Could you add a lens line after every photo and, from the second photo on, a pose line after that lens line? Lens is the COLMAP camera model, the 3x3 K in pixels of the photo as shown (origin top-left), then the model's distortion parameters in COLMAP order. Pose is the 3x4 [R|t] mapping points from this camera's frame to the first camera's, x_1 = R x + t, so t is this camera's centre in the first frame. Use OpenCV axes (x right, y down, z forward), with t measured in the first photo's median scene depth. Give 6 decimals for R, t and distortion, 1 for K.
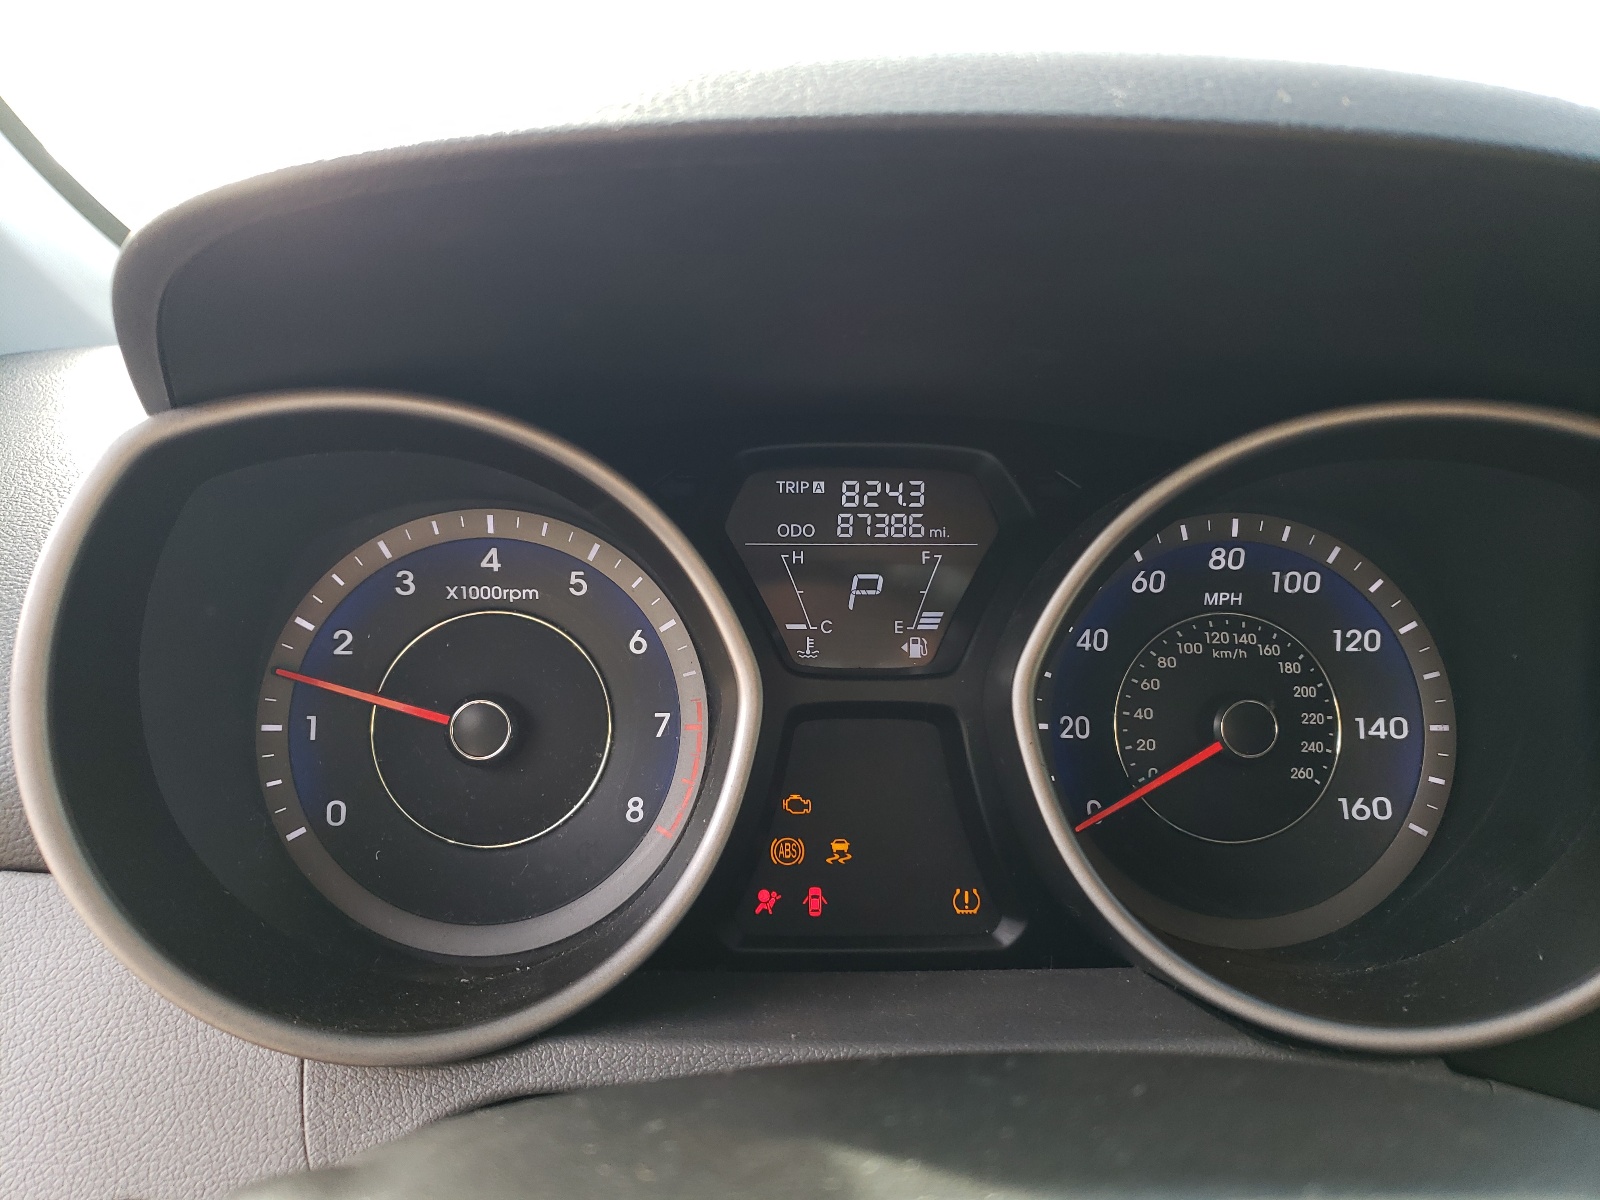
lens RADIAL K [[1206.5, 0, 796.3], [0, 1206.5, 594.5], [0, 0, 1]] dist [0.004725, 0.004340]
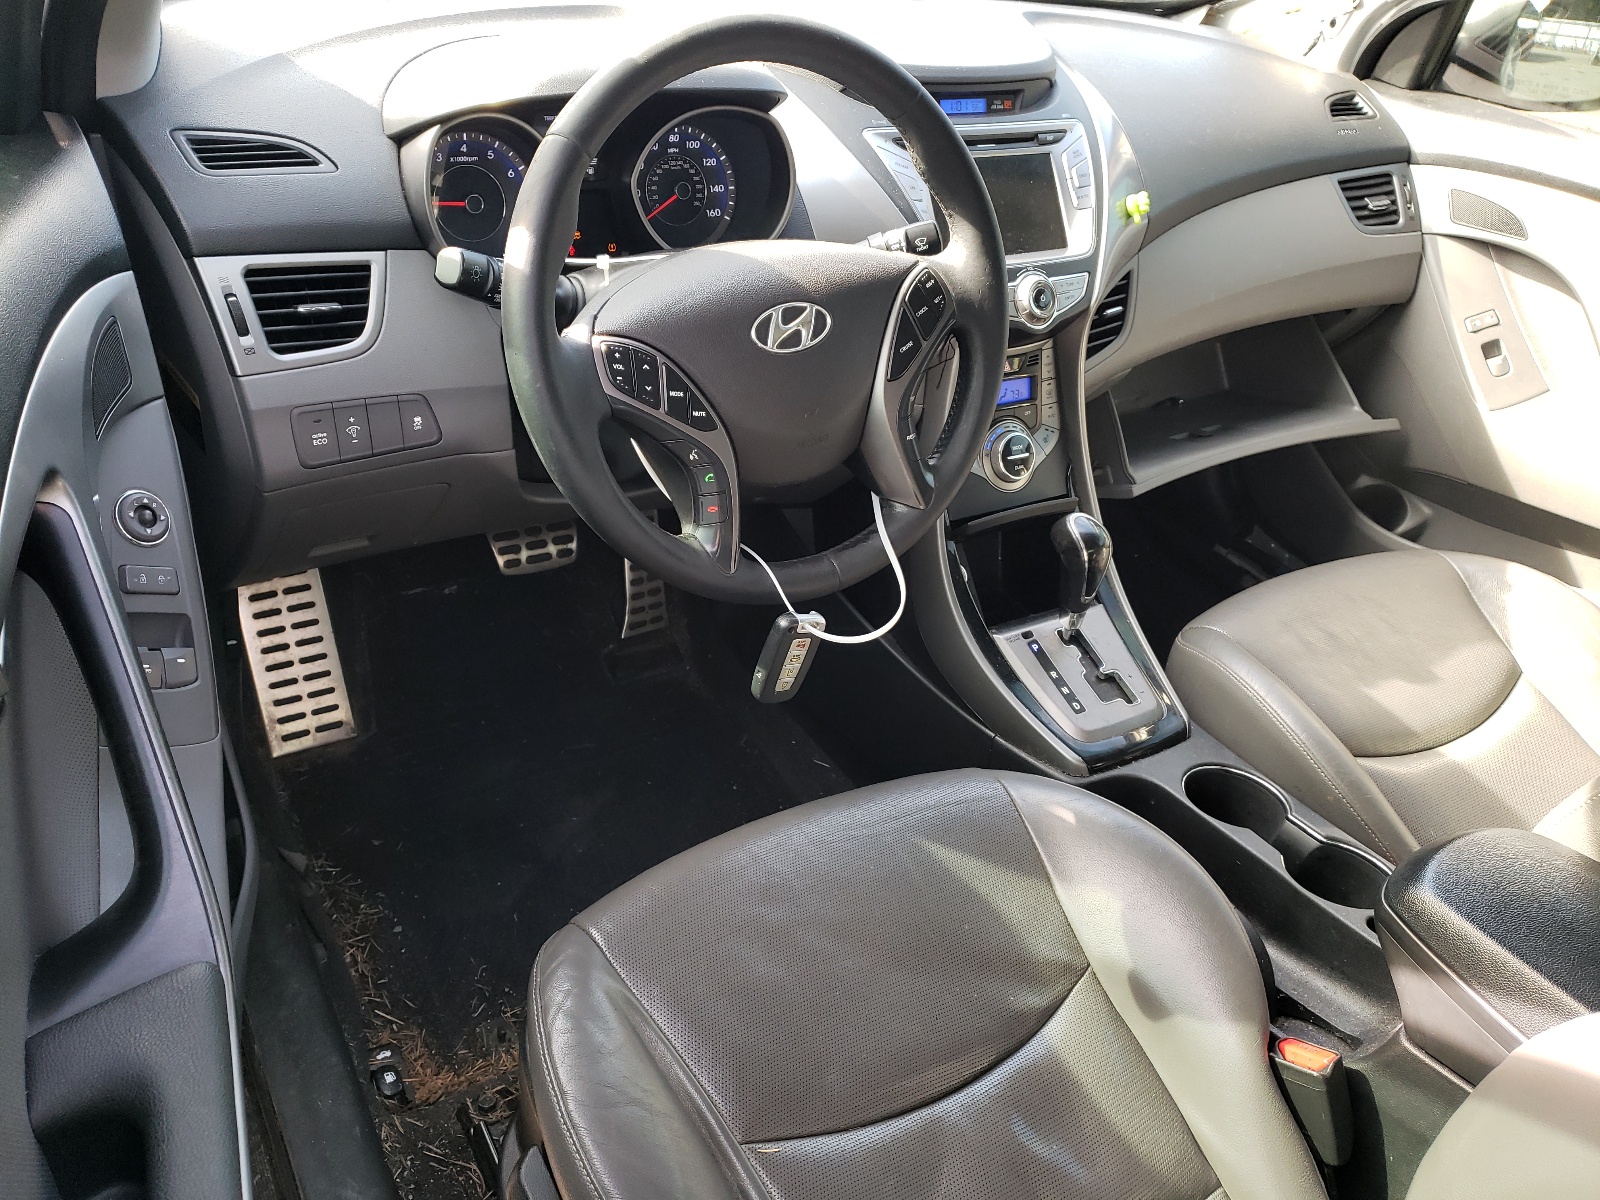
lens RADIAL K [[1206.5, 0, 793.5], [0, 1206.5, 611.5], [0, 0, 1]] dist [0.004725, 0.004340]
pose [[0.883132, -0.201890, 0.423459, -1.062517], [0.005675, 0.907191, 0.420680, -0.251045], [-0.469089, -0.369113, 0.802316, -2.394273]]
